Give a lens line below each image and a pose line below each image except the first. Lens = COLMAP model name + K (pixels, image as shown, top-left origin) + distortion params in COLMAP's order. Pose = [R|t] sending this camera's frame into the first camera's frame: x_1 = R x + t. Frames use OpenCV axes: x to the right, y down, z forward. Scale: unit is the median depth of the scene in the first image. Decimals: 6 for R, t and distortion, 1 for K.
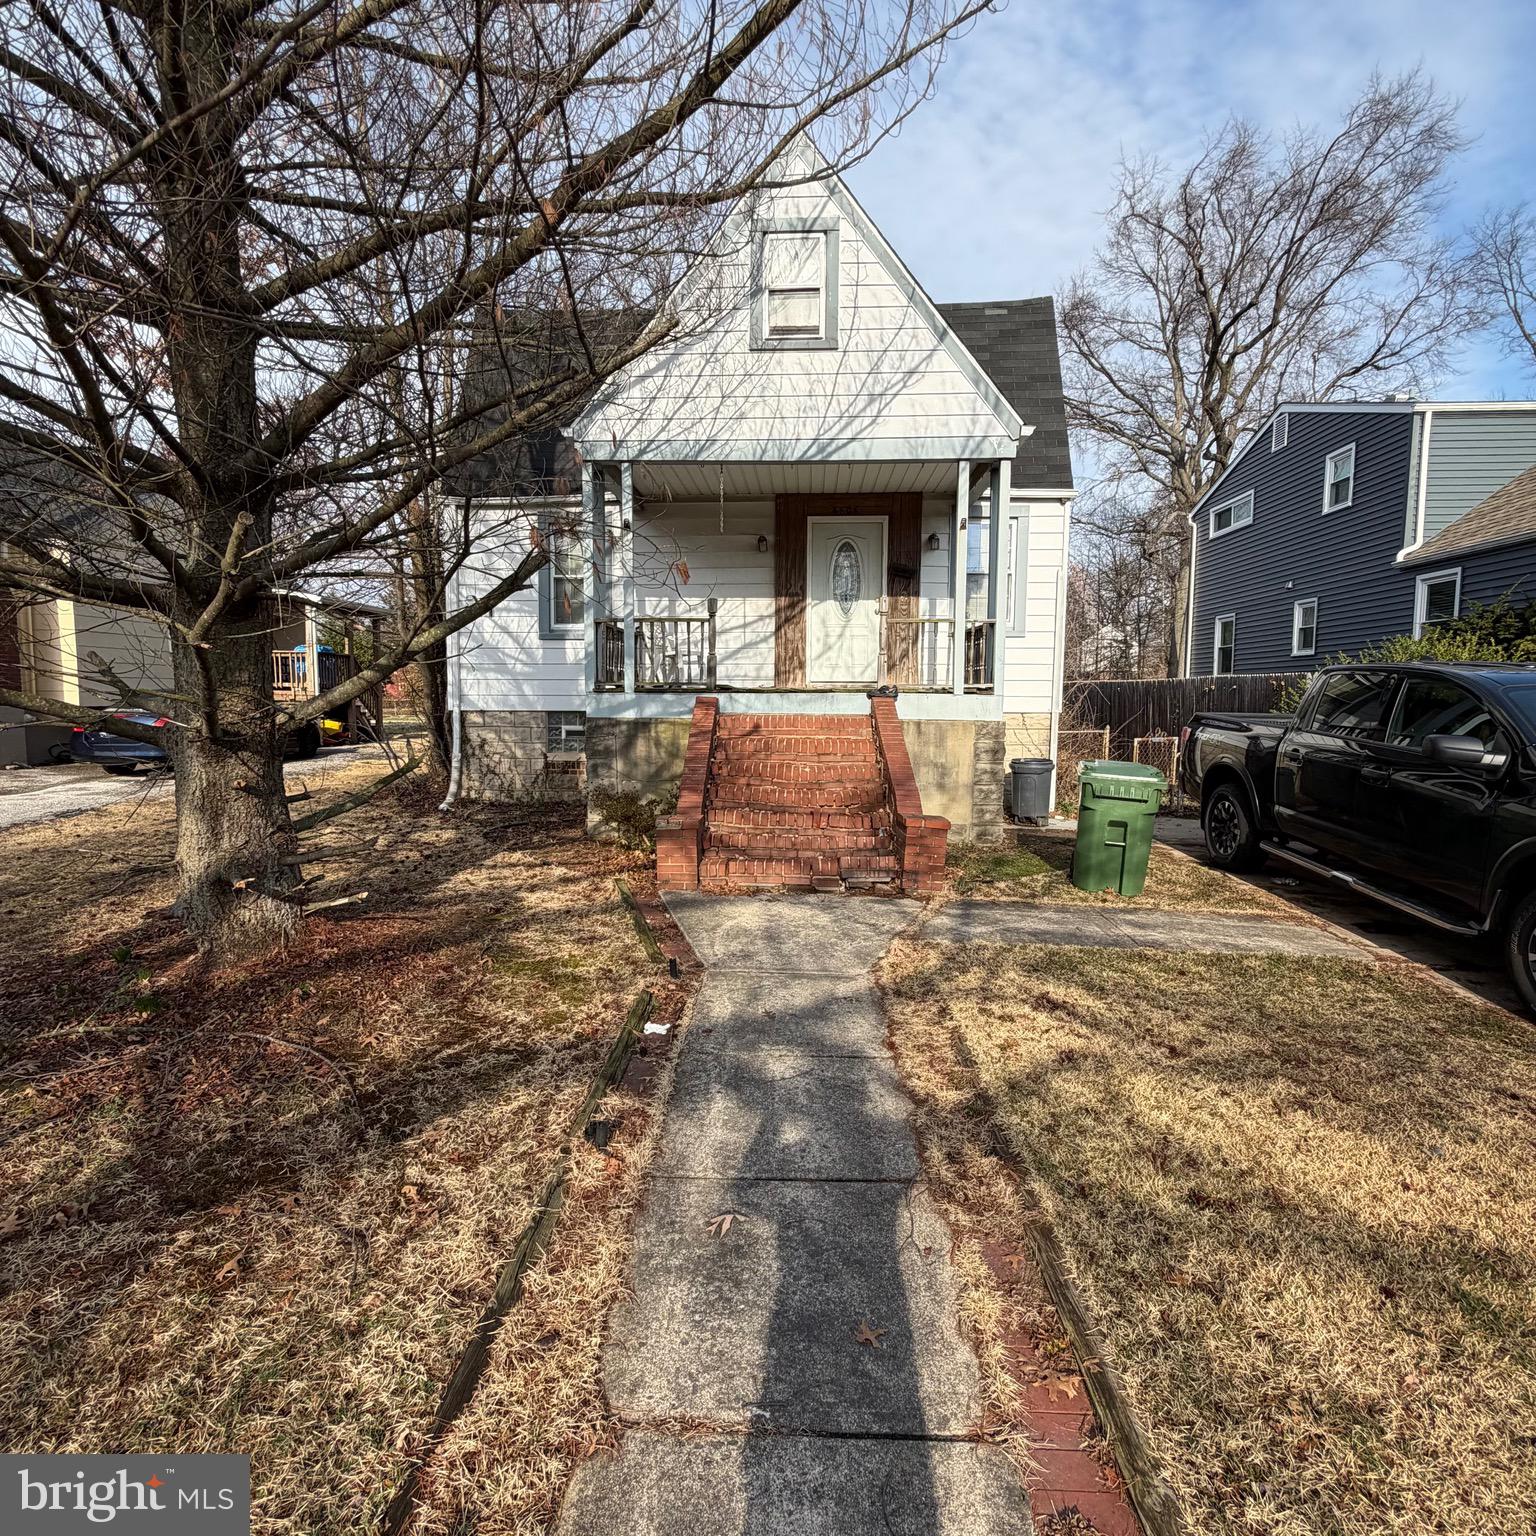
lens RADIAL K [[814.9, 0, 769.0], [0, 814.9, 765.4], [0, 0, 1]] dist [0.002690, -0.002803]
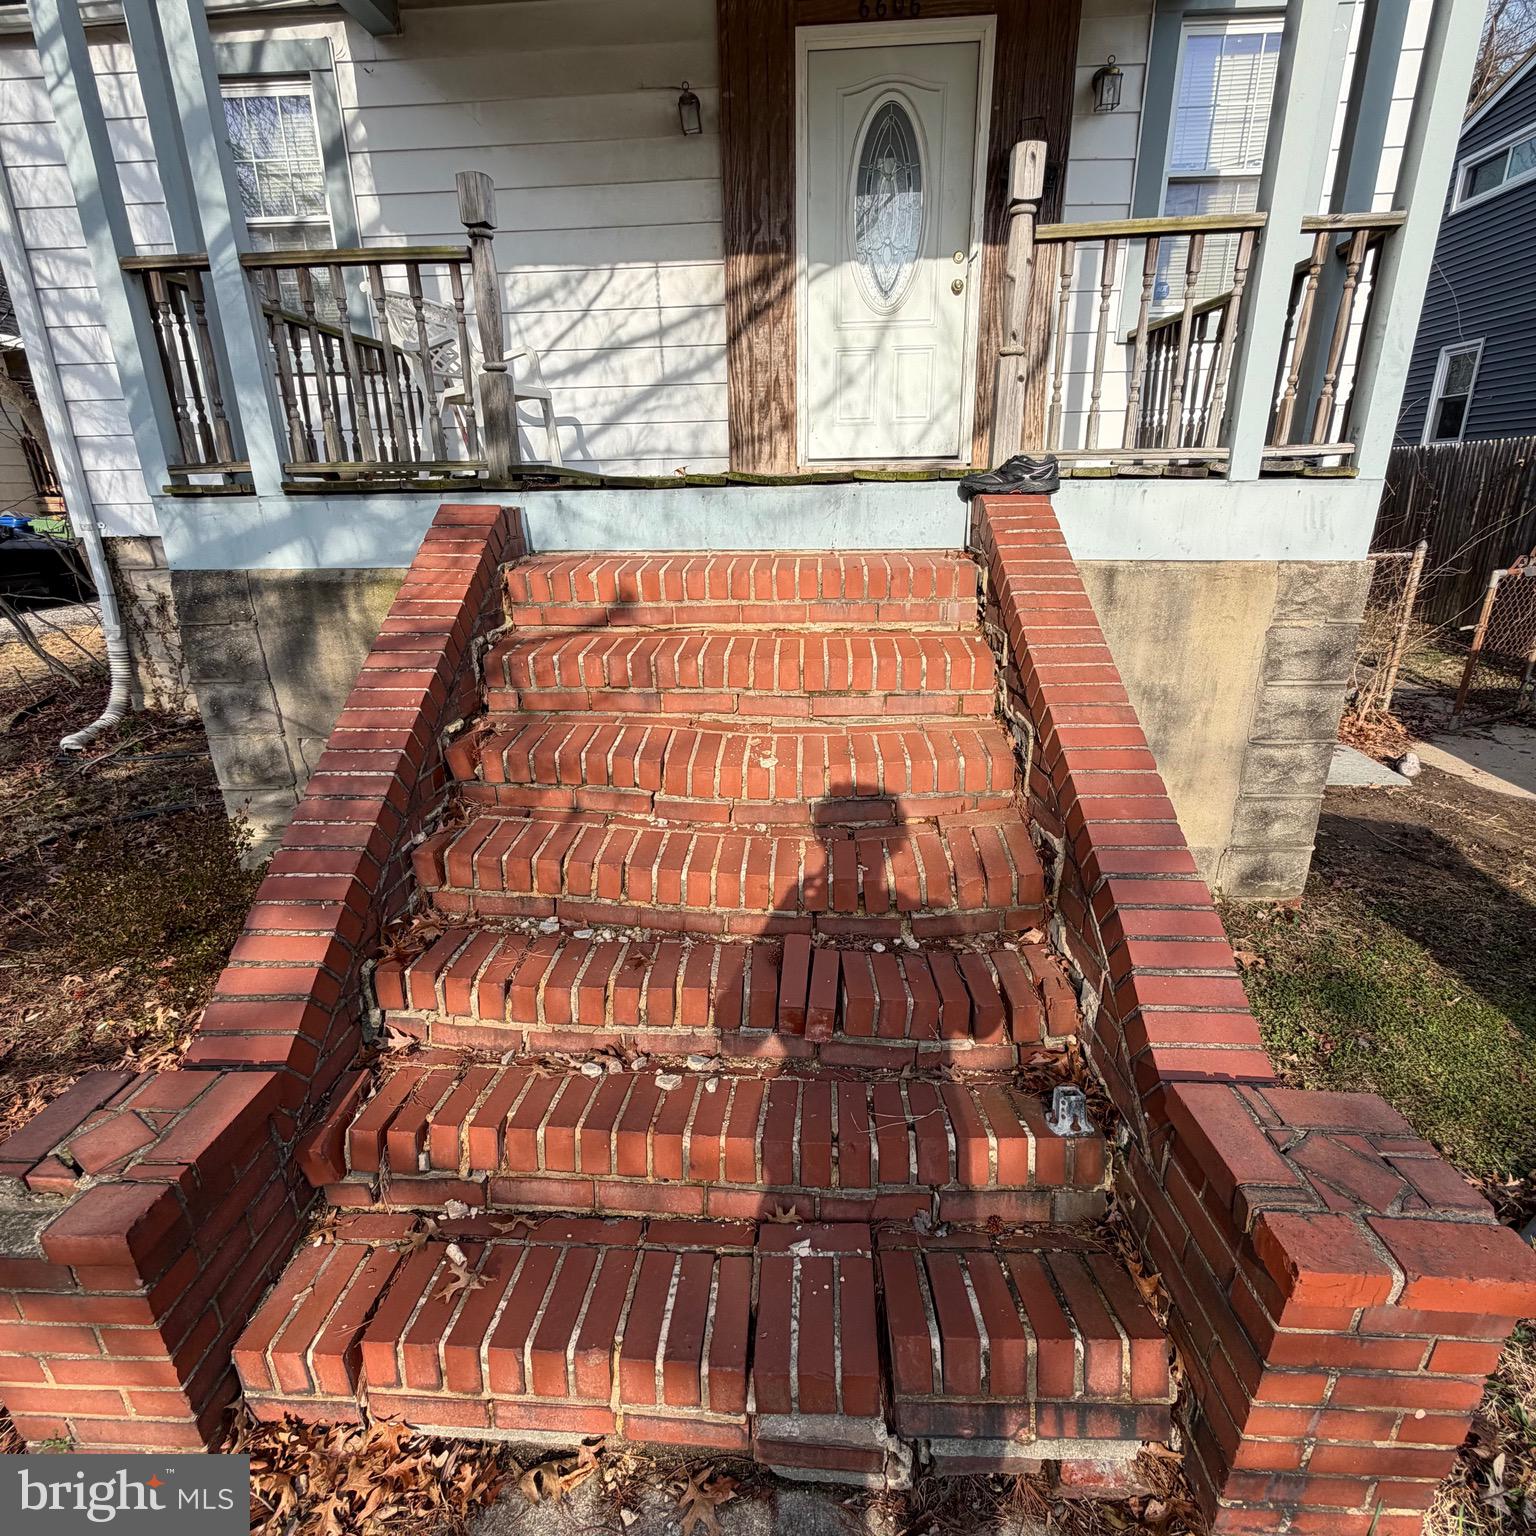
lens RADIAL K [[814.9, 0, 769.0], [0, 814.9, 765.4], [0, 0, 1]] dist [0.002690, -0.002803]
pose [[0.999643, -0.014133, -0.022691, 0.037796], [0.019162, 0.970692, 0.239561, -0.045581], [0.018641, -0.239910, 0.970616, 0.510232]]
